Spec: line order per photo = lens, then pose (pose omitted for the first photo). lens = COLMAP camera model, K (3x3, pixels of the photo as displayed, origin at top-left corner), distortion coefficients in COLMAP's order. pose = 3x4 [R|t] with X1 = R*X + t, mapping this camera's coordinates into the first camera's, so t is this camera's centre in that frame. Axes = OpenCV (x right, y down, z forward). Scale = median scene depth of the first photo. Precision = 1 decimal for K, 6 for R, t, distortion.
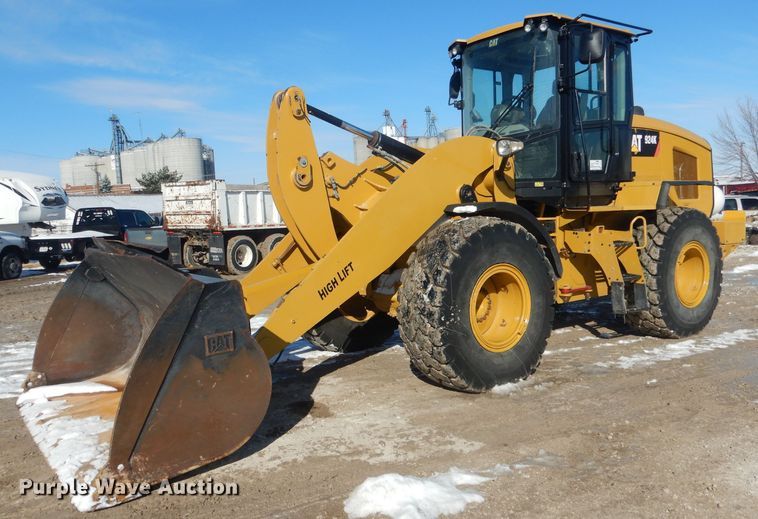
lens RADIAL K [[644.4, 0, 376.9], [0, 644.4, 259.2], [0, 0, 1]] dist [0.003560, 0.004927]
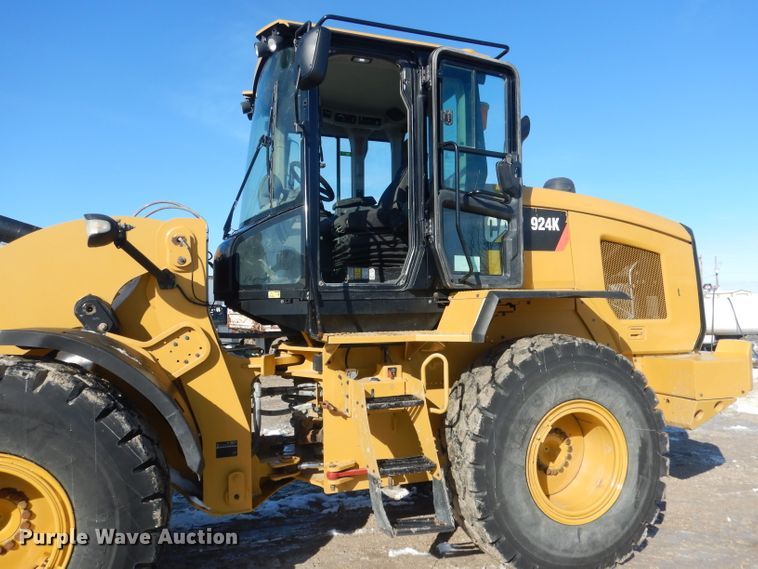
lens RADIAL K [[566.8, 0, 382.5], [0, 566.8, 287.7], [0, 0, 1]] dist [-0.001332, -0.008845]
pose [[0.960802, 0.006733, -0.277155, 0.463380], [-0.039250, 0.992939, -0.111947, -0.062060], [0.274444, 0.118437, 0.954281, 0.482069]]
